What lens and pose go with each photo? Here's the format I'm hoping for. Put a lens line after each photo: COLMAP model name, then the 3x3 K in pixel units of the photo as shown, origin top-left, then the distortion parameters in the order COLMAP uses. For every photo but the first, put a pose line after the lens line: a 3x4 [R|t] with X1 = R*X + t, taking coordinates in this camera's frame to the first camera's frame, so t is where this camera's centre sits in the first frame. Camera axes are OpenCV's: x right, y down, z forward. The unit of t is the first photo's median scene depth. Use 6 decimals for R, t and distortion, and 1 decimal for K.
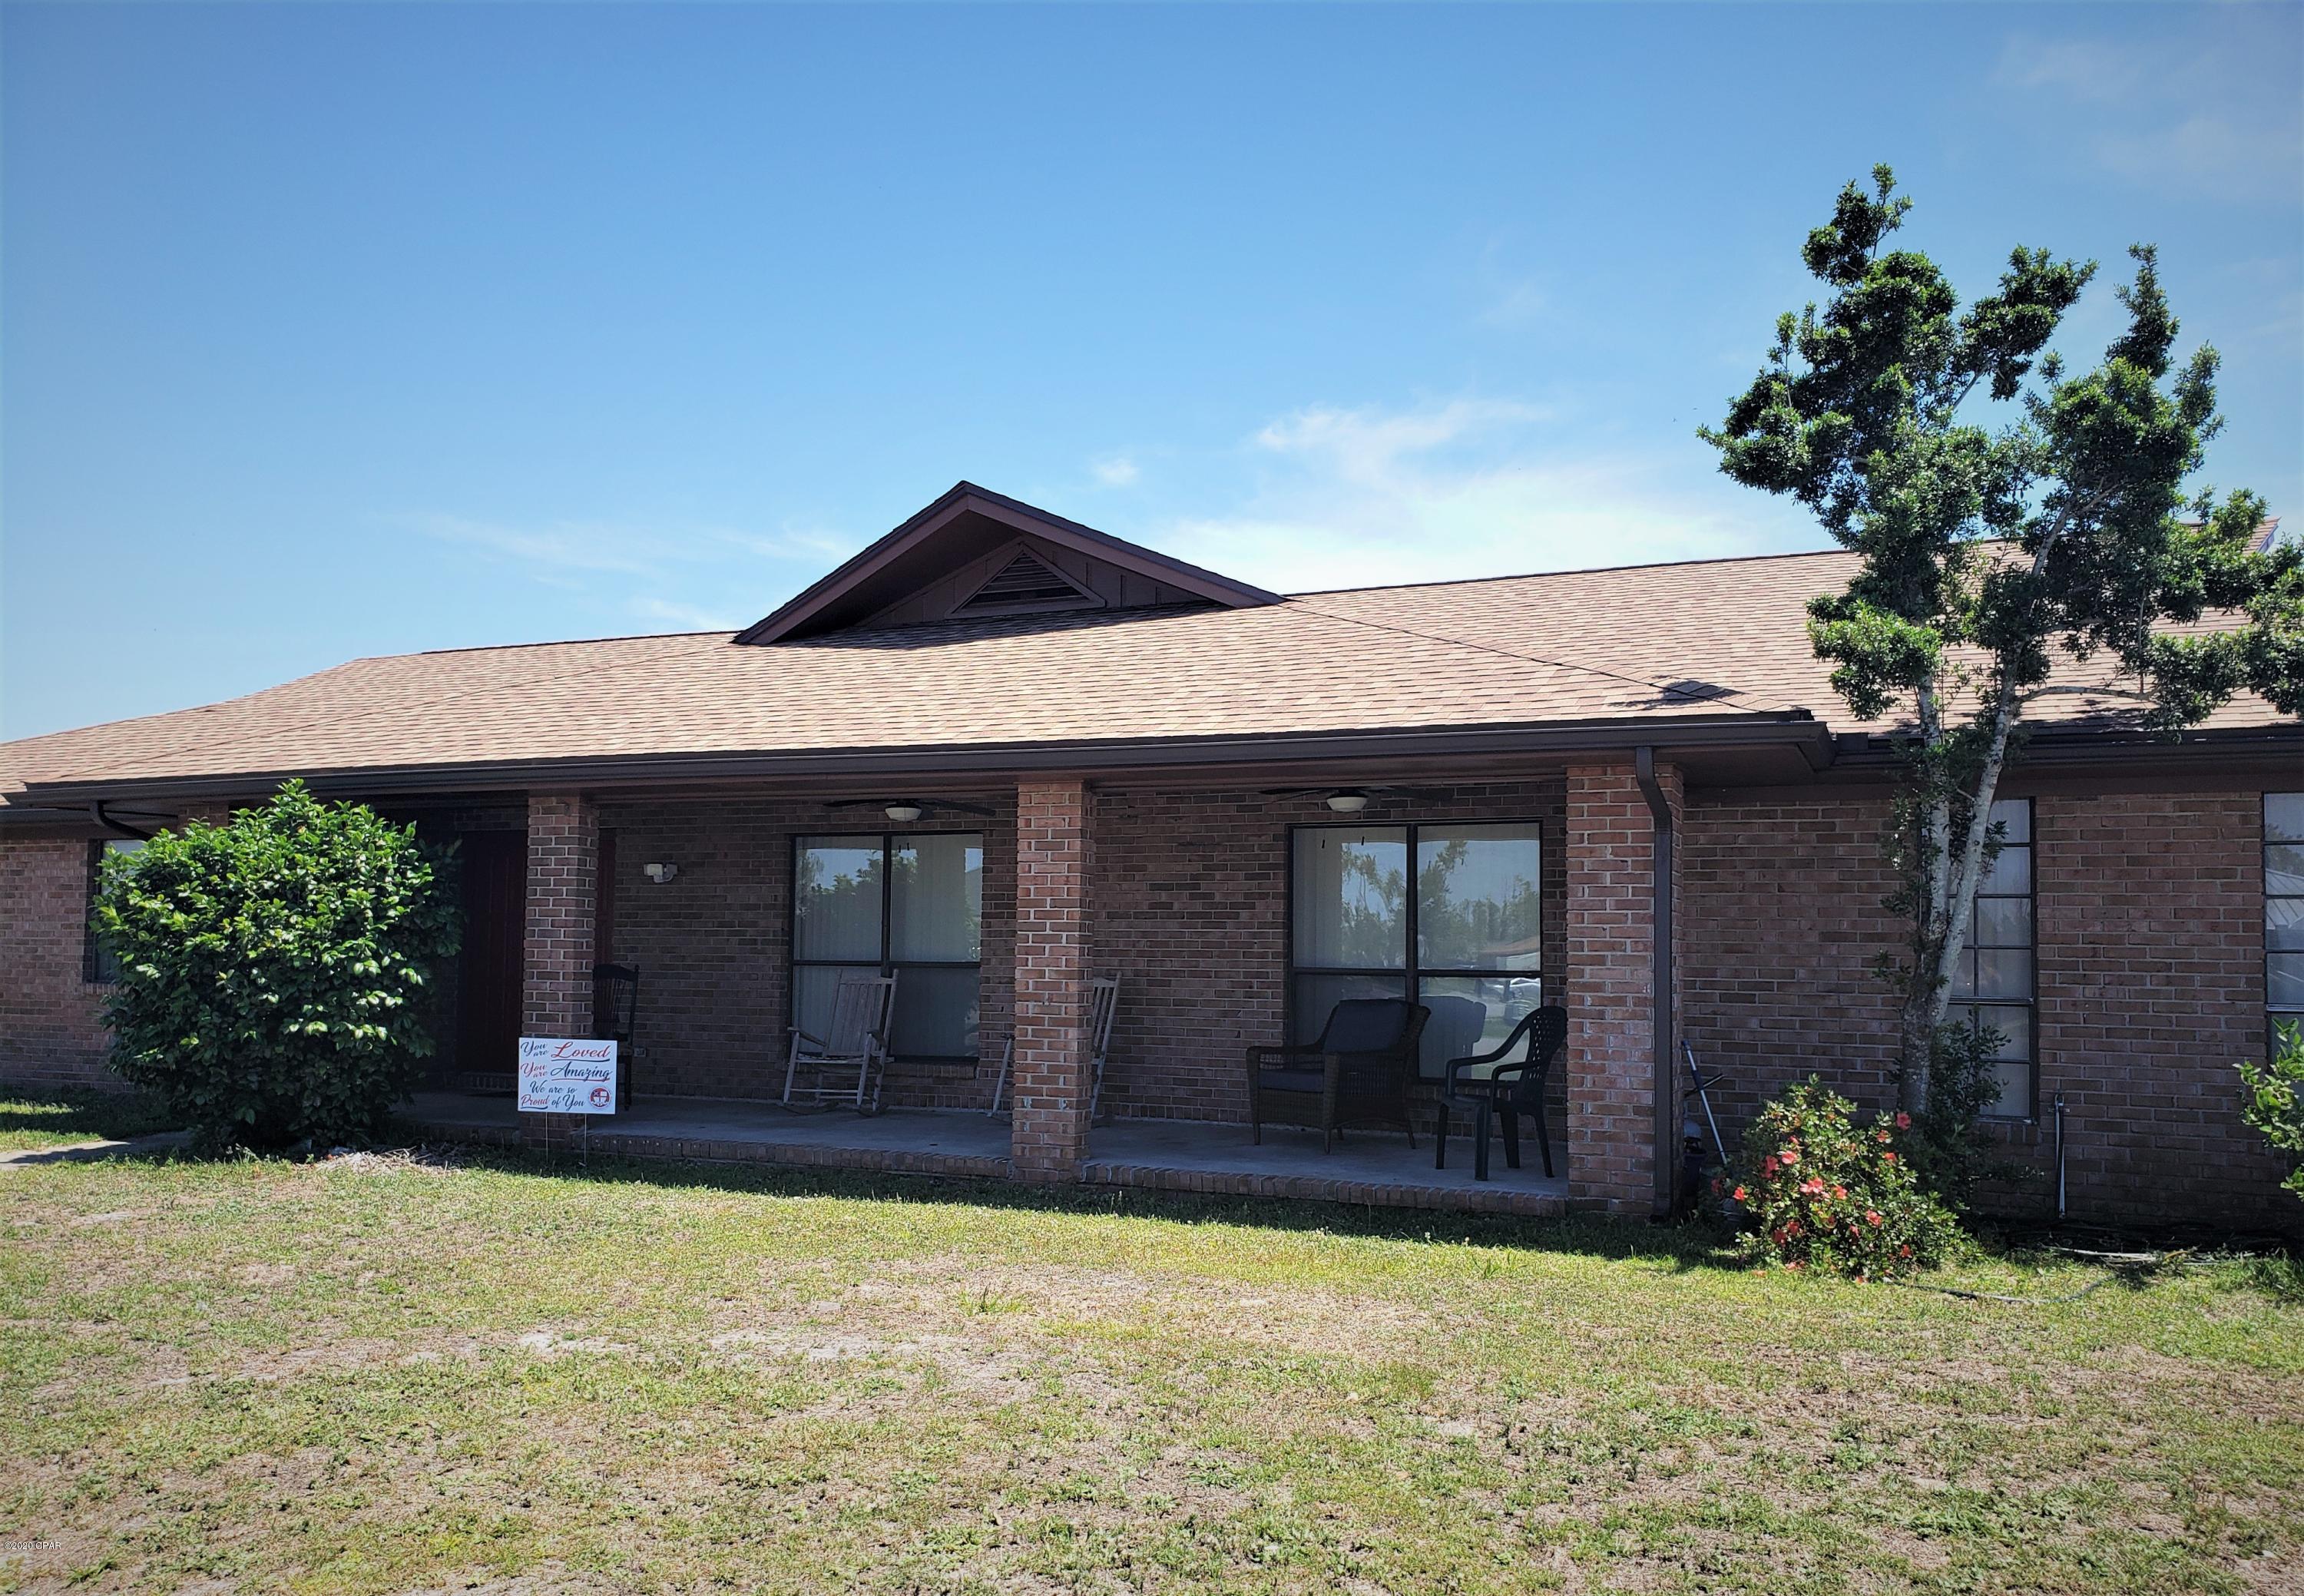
lens RADIAL K [[1756.3, 0, 1152.0], [0, 1756.3, 798.0], [0, 0, 1]] dist [-0.001350, -0.003558]
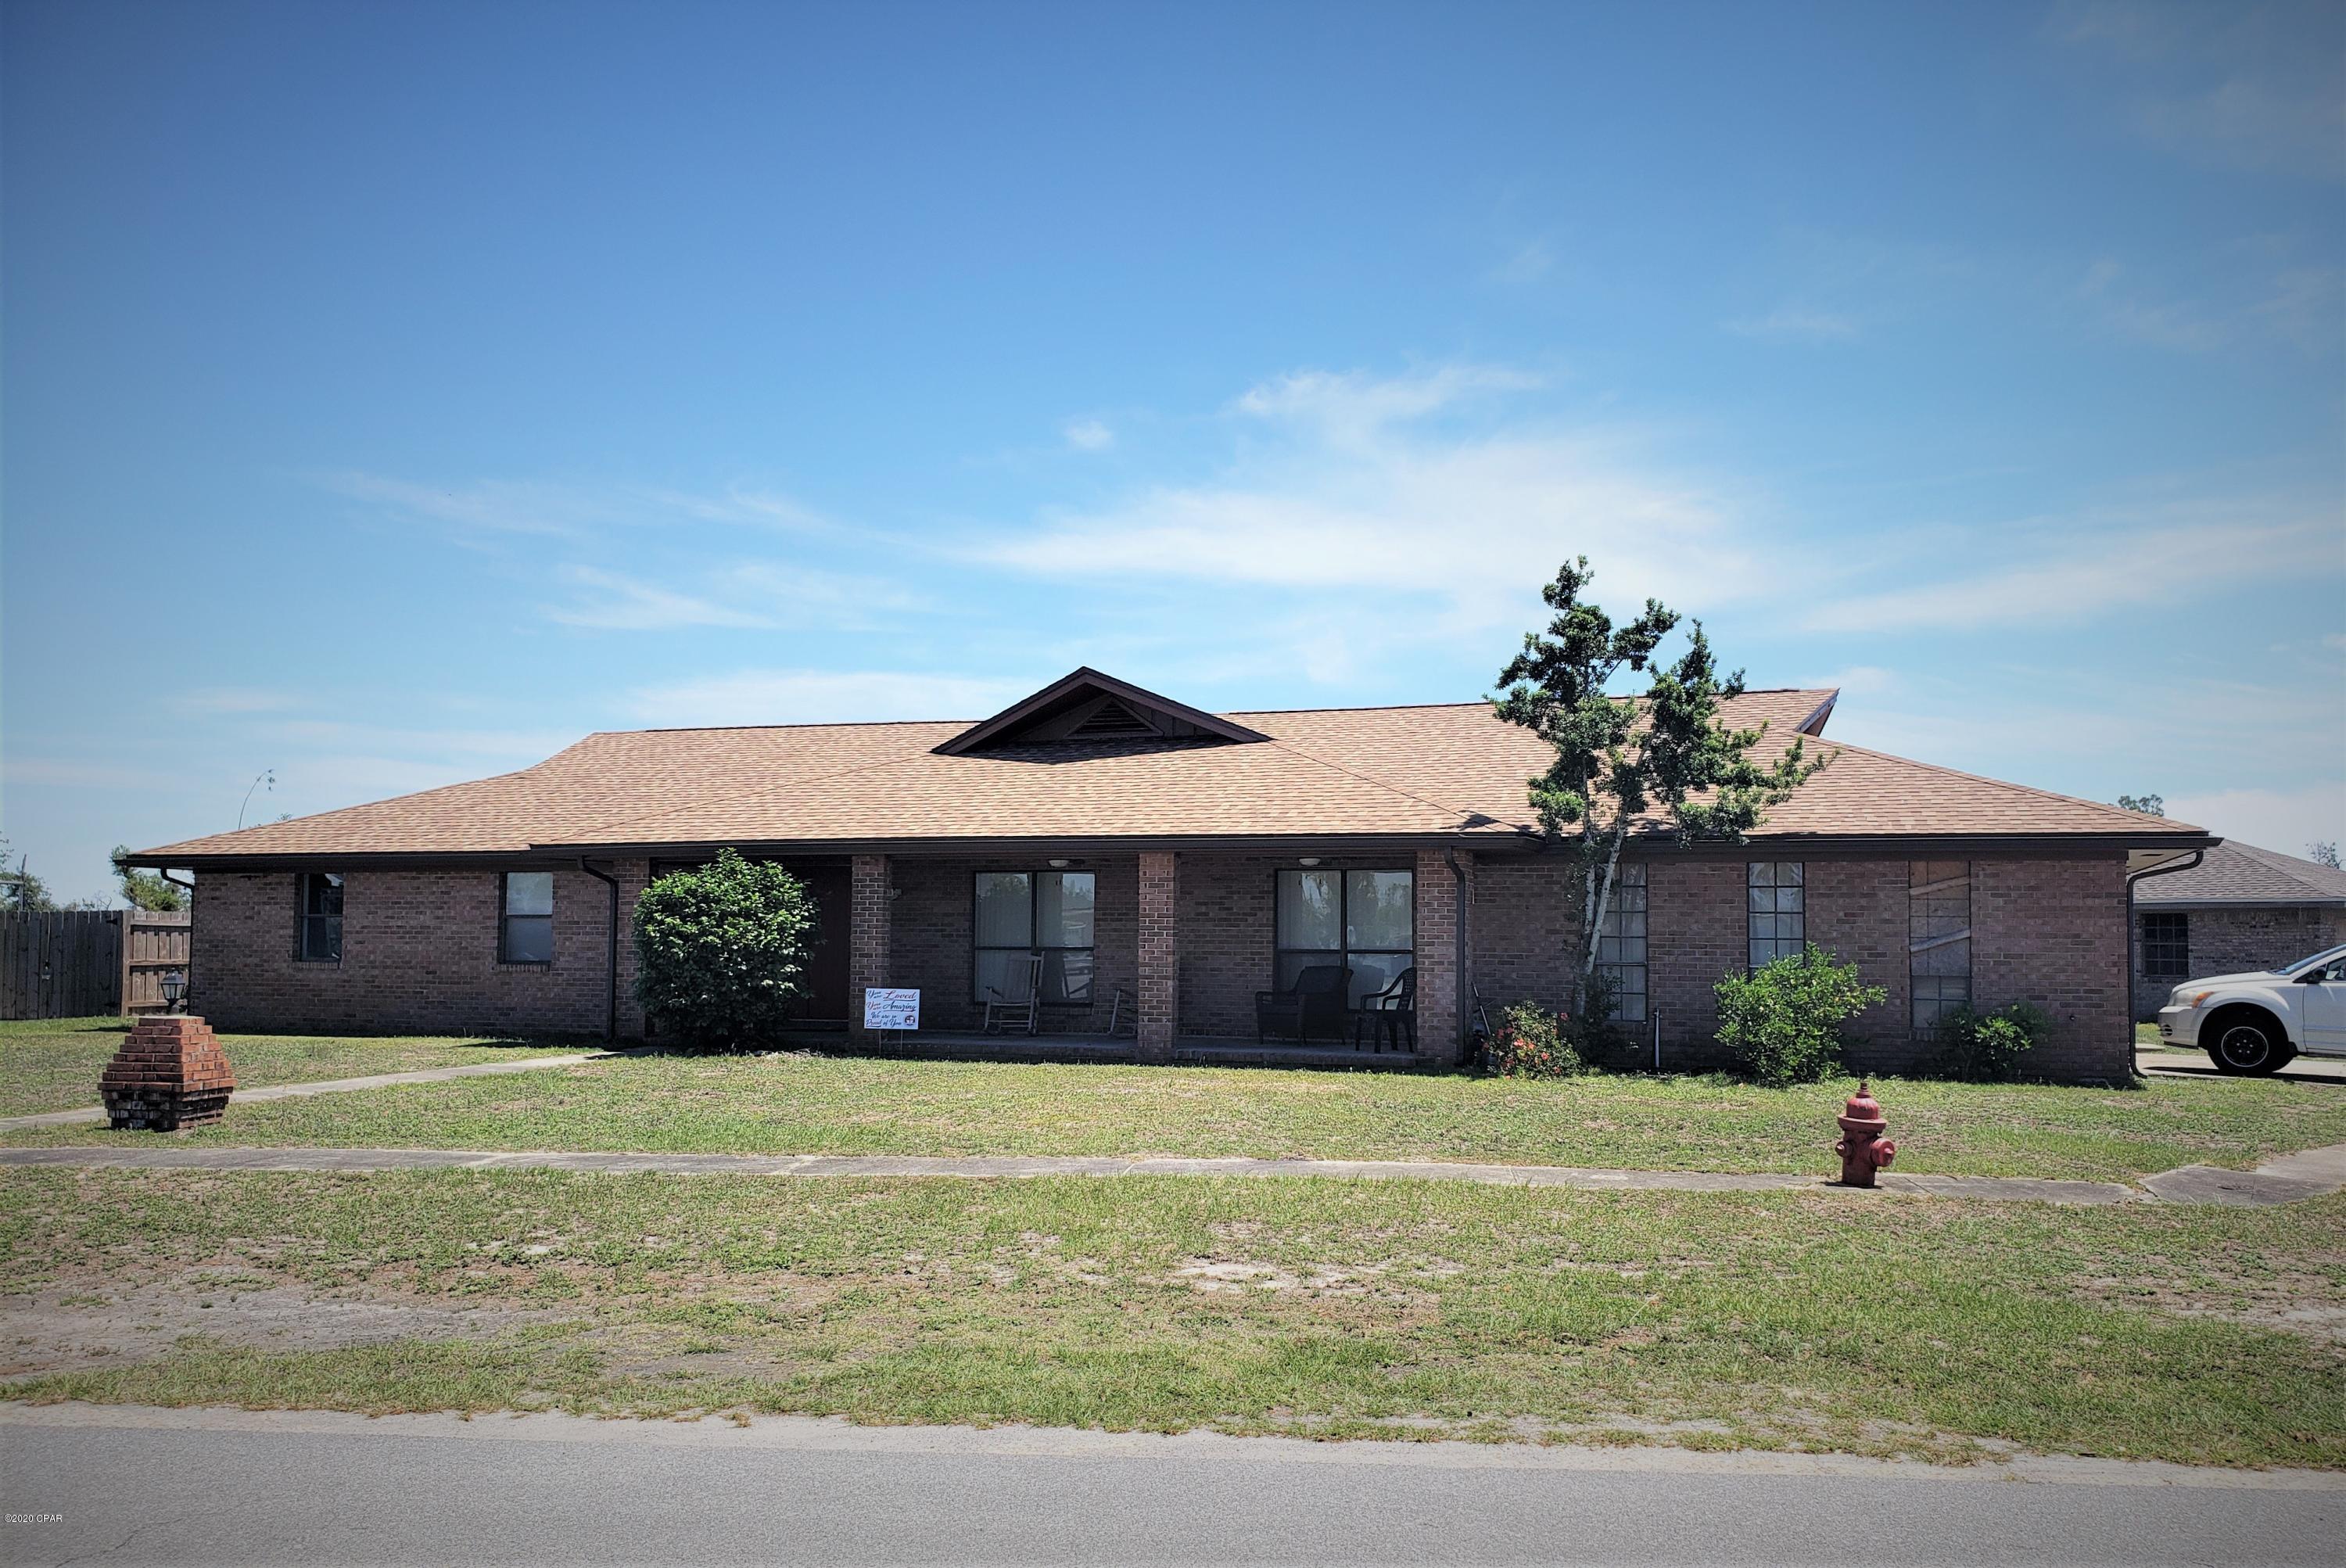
lens RADIAL K [[1900.0, 0, 1173.0], [0, 1900.0, 784.0], [0, 0, 1]] dist [0.024897, -0.002932]
pose [[0.998384, 0.000469, 0.056826, -0.150735], [-0.000802, 0.999983, 0.005840, -0.091718], [-0.056822, -0.005876, 0.998367, -1.024432]]
